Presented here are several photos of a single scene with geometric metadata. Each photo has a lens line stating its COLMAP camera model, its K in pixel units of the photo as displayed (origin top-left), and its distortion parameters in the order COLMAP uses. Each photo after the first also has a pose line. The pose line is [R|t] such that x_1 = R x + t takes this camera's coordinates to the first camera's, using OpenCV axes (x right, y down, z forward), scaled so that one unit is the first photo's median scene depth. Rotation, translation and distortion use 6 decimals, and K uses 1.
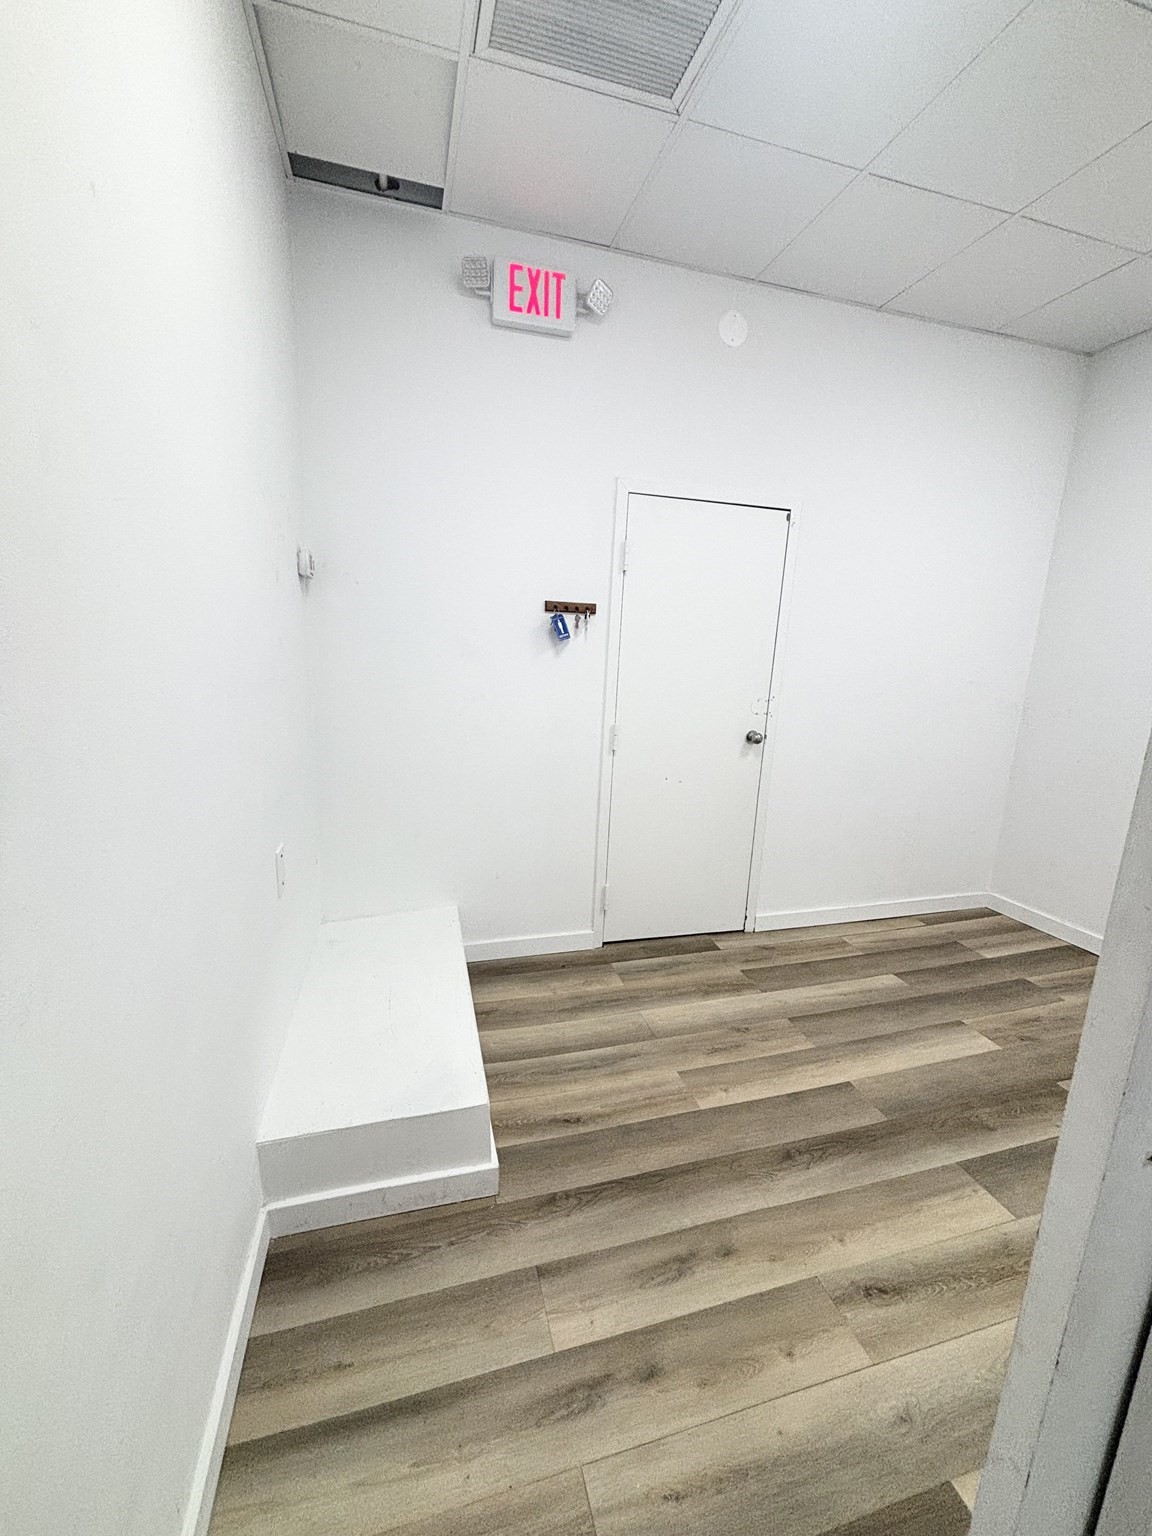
lens RADIAL K [[619.4, 0, 575.3], [0, 619.4, 770.7], [0, 0, 1]] dist [0.003232, 0.002234]
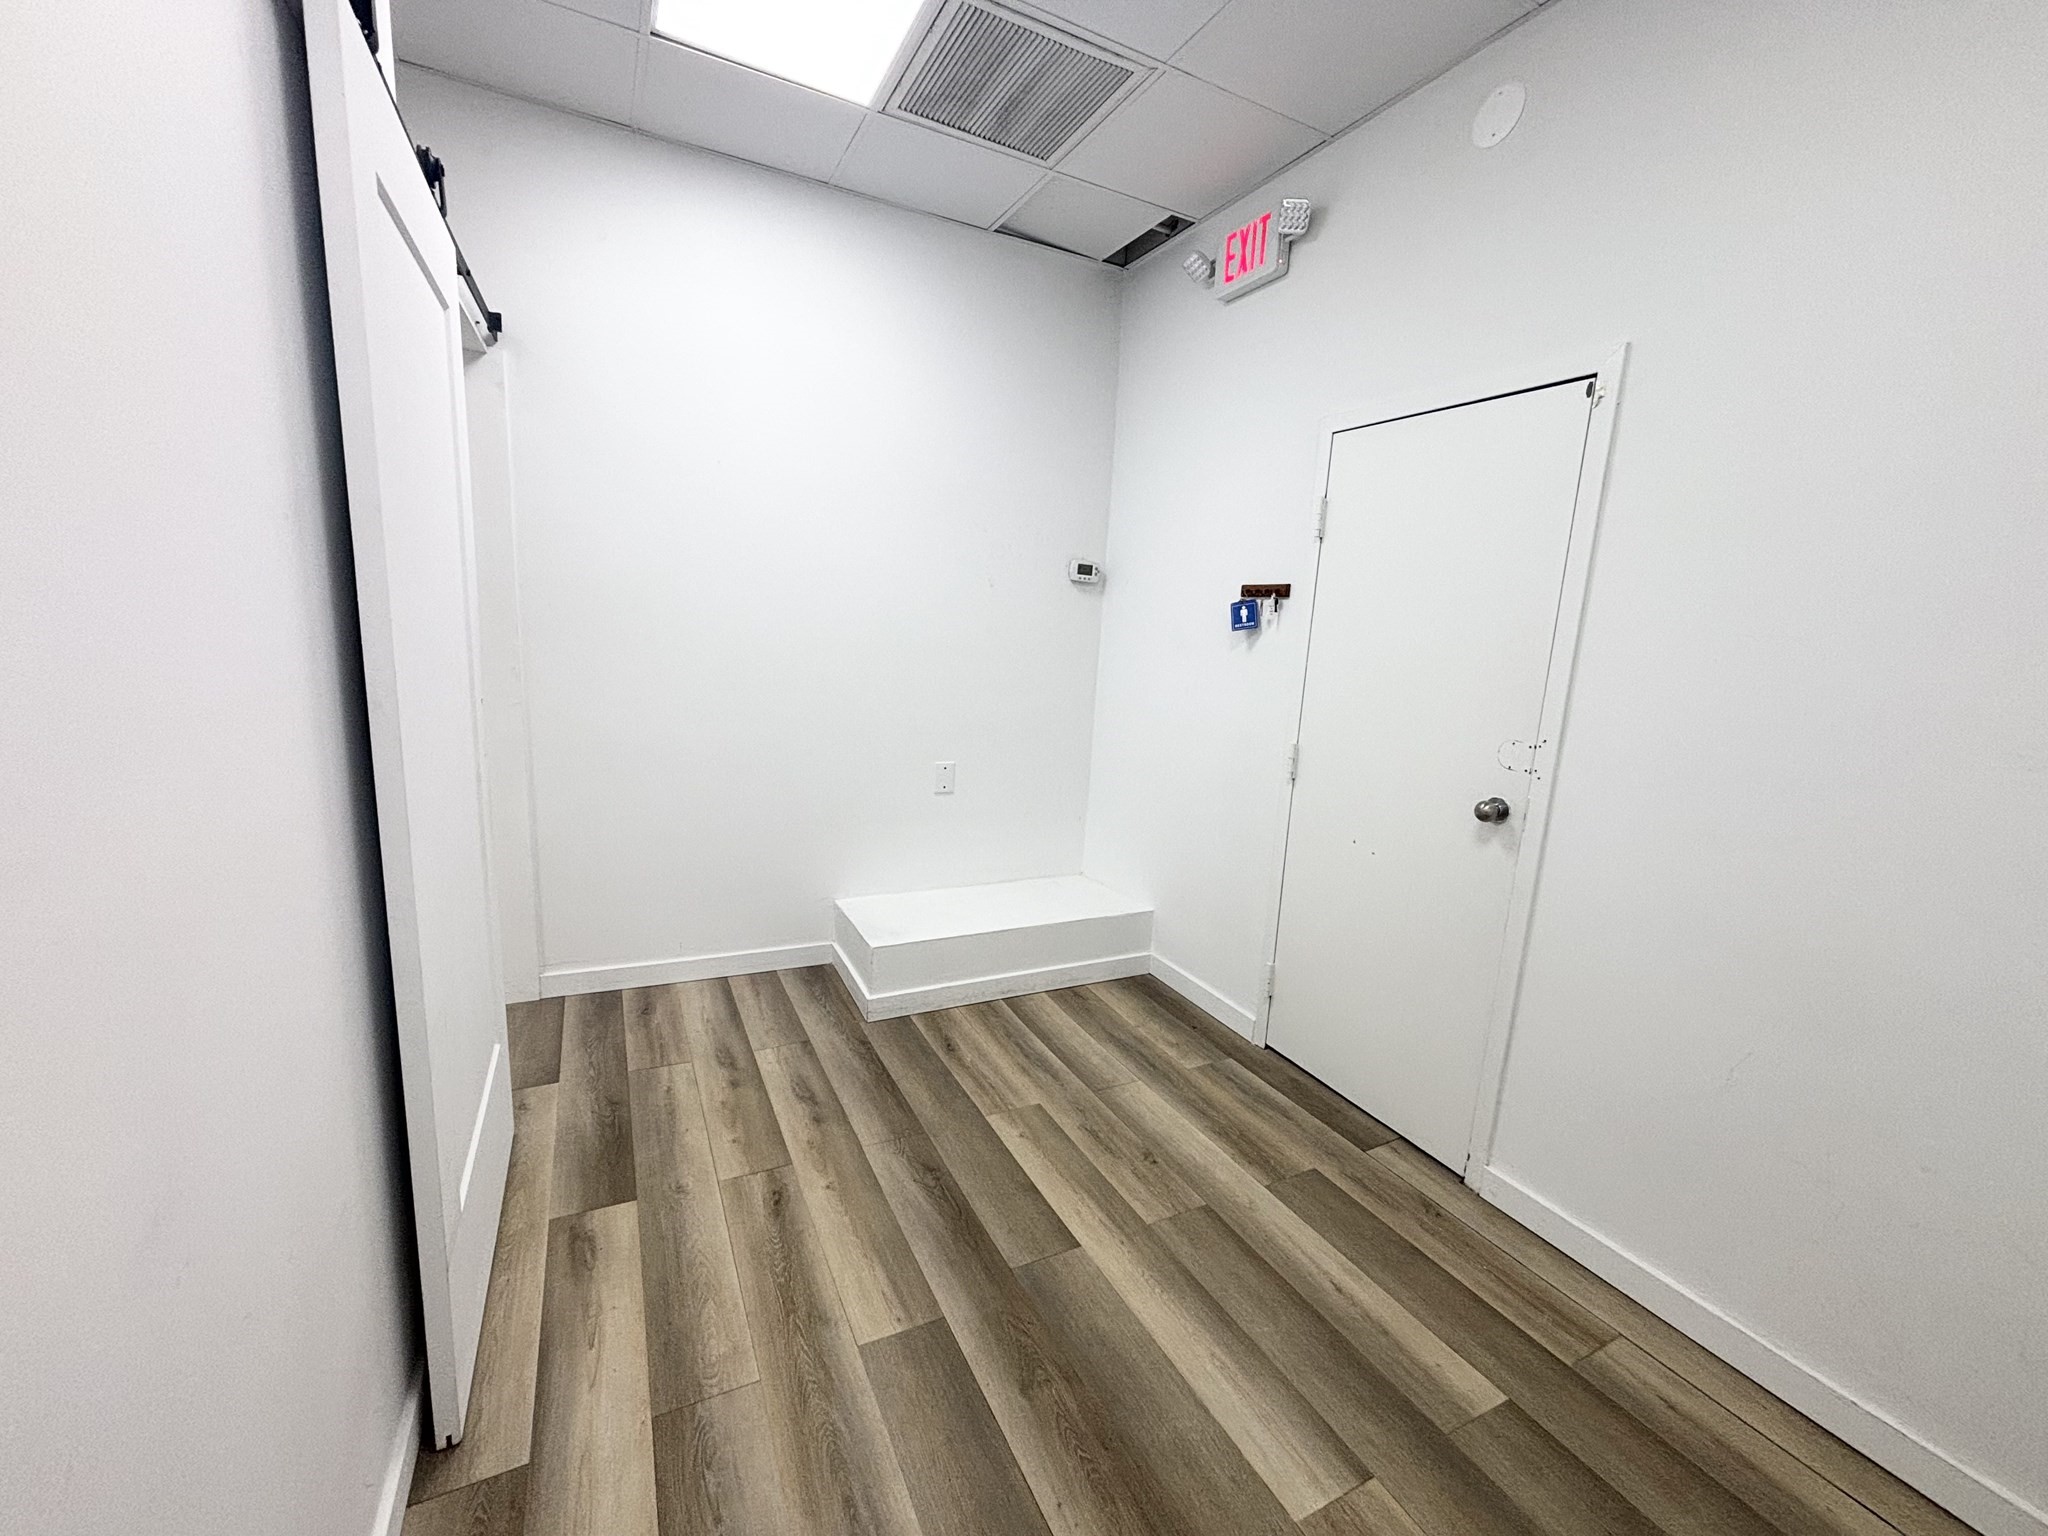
lens RADIAL K [[825.8, 0, 1026.9], [0, 825.8, 771.3], [0, 0, 1]] dist [0.003232, 0.002234]
pose [[0.199759, 0.152280, -0.967940, 1.181034], [-0.243426, 0.964592, 0.101516, -0.081156], [0.949126, 0.215343, 0.229755, 0.591325]]
